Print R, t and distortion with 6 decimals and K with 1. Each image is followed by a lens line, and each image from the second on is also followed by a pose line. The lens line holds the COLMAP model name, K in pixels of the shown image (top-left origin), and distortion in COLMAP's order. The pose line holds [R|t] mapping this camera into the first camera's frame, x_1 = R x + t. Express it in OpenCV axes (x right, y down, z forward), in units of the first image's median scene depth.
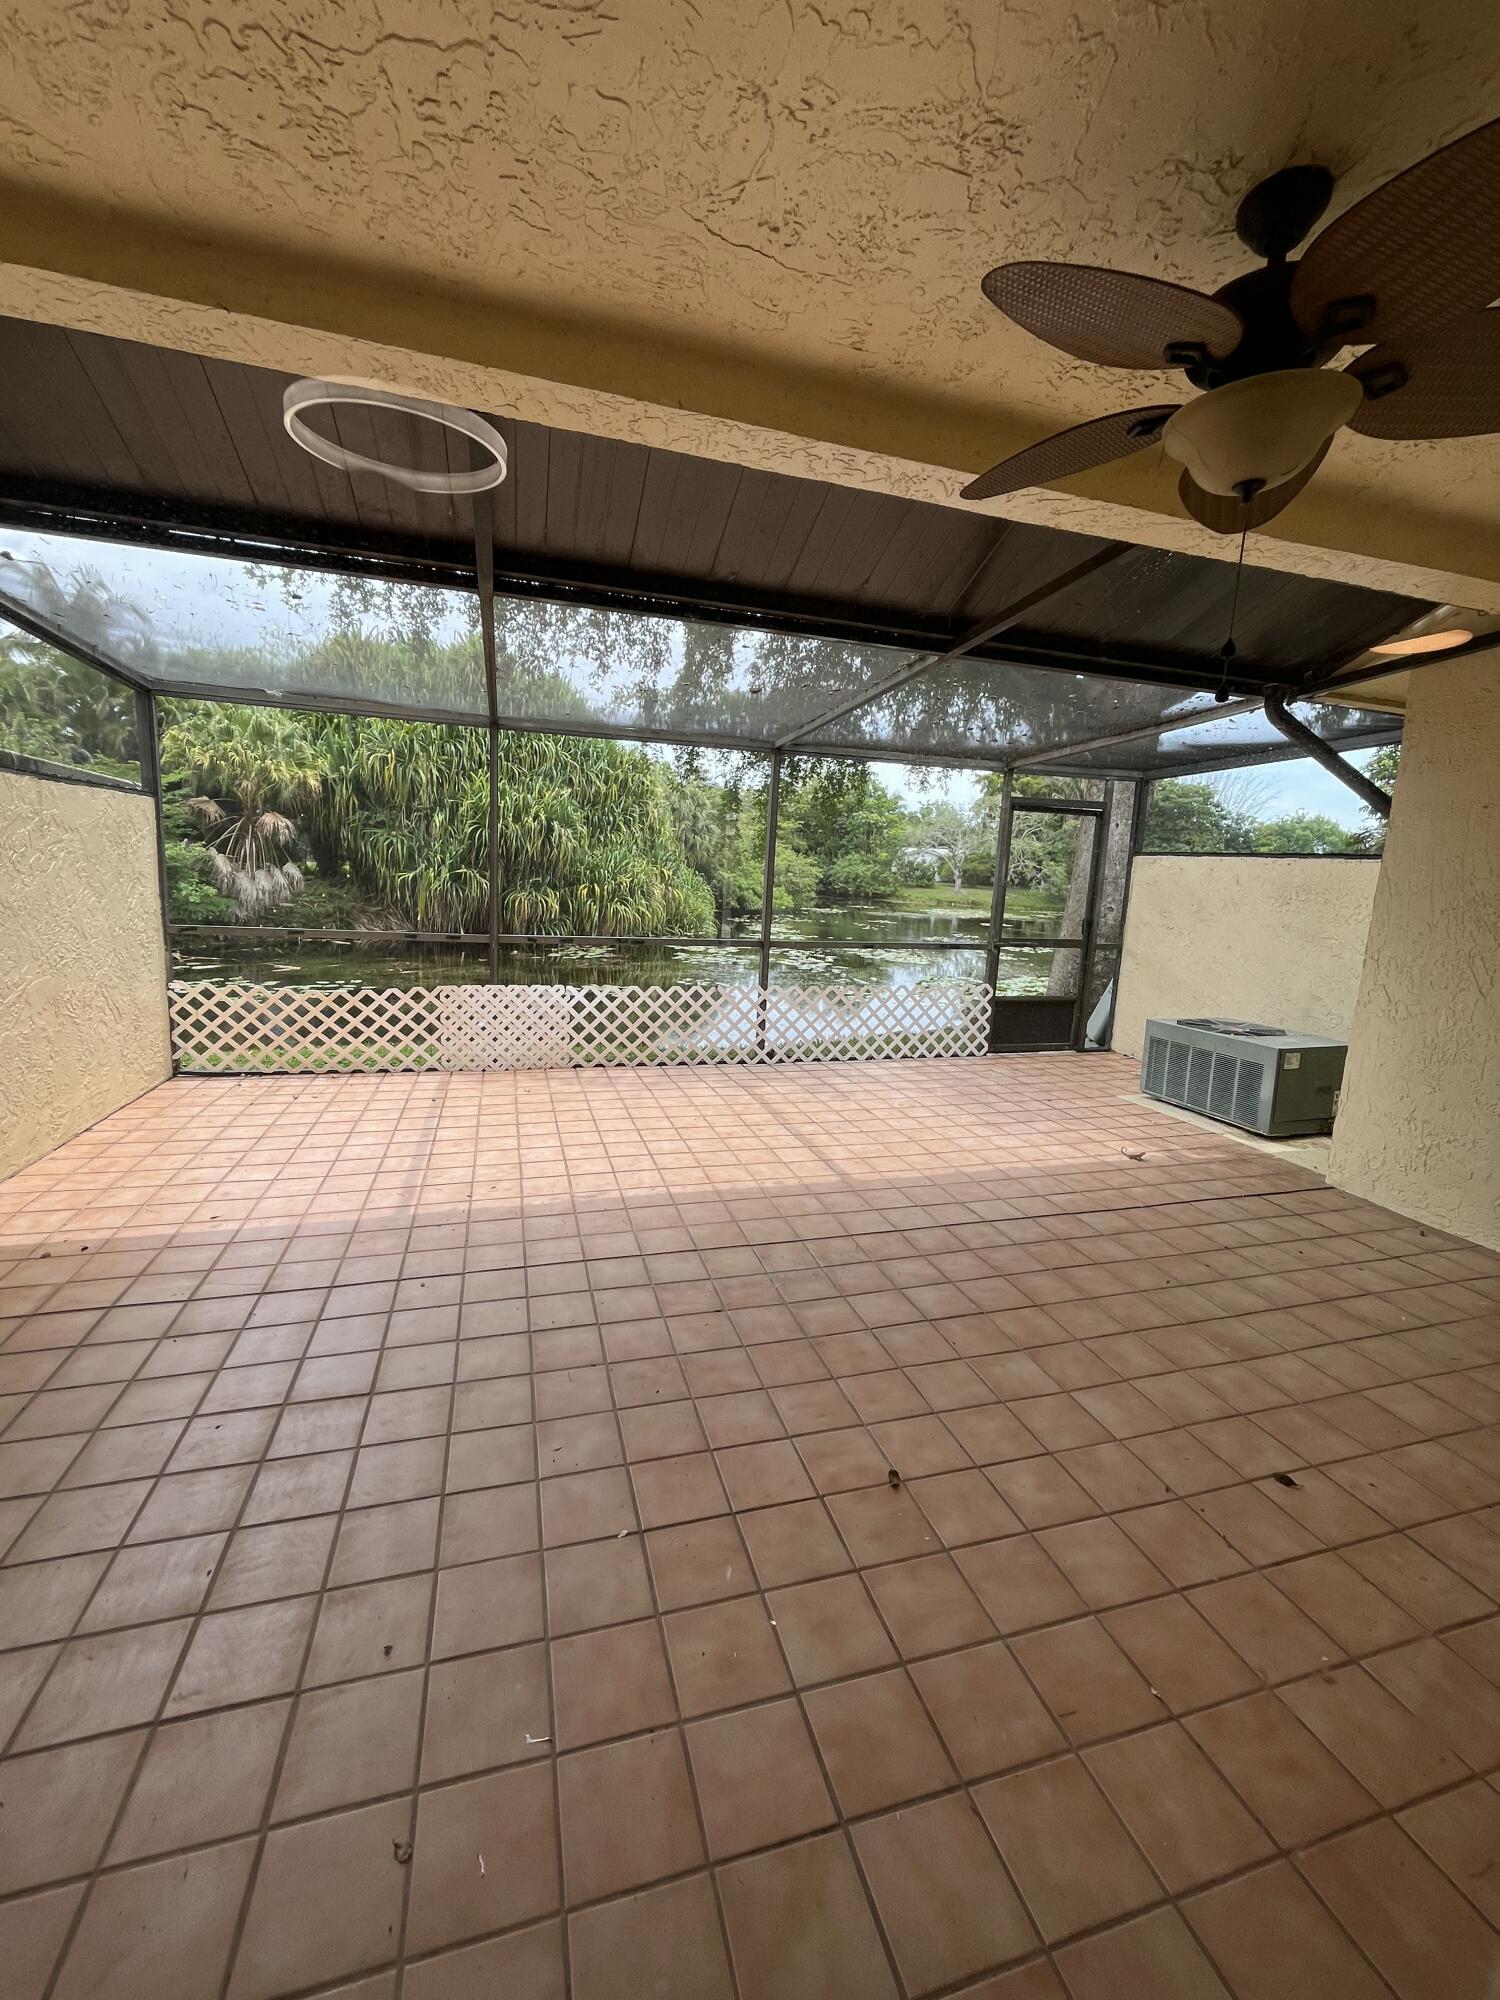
lens RADIAL K [[812.0, 0, 755.2], [0, 812.0, 999.4], [0, 0, 1]] dist [-0.000489, -0.000584]
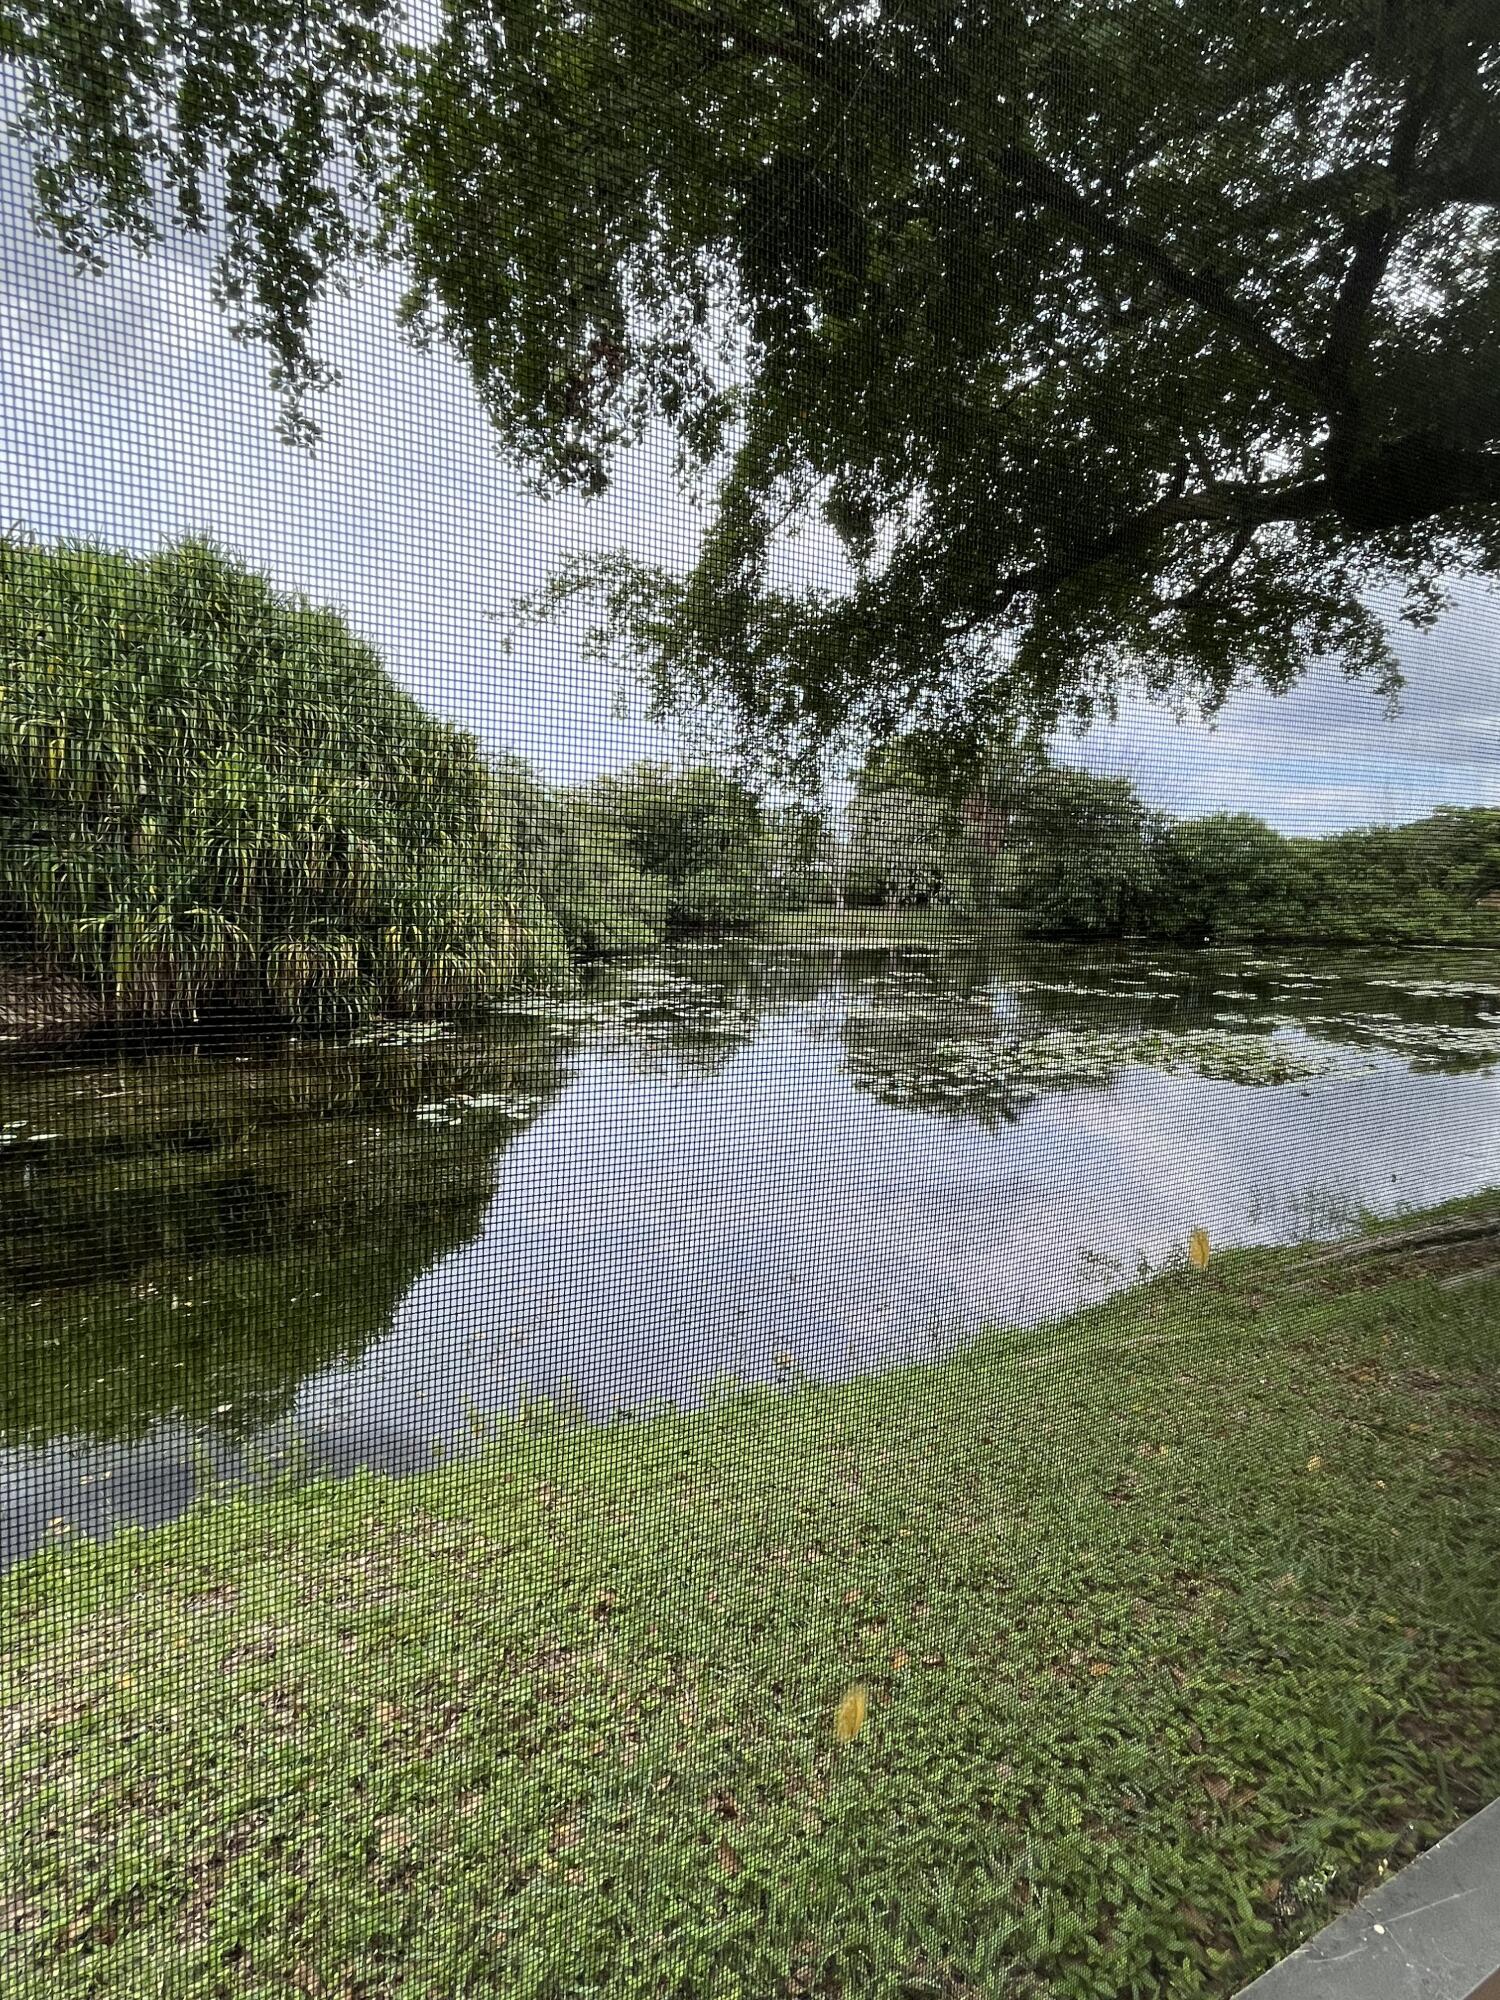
lens RADIAL K [[1003.8, 0, 745.9], [0, 1003.8, 999.9], [0, 0, 1]] dist [0.002240, 0.000109]
pose [[0.978680, -0.050841, 0.199001, -0.100342], [0.060779, 0.997174, -0.044151, -0.031068], [-0.196194, 0.055305, 0.979004, 0.169840]]
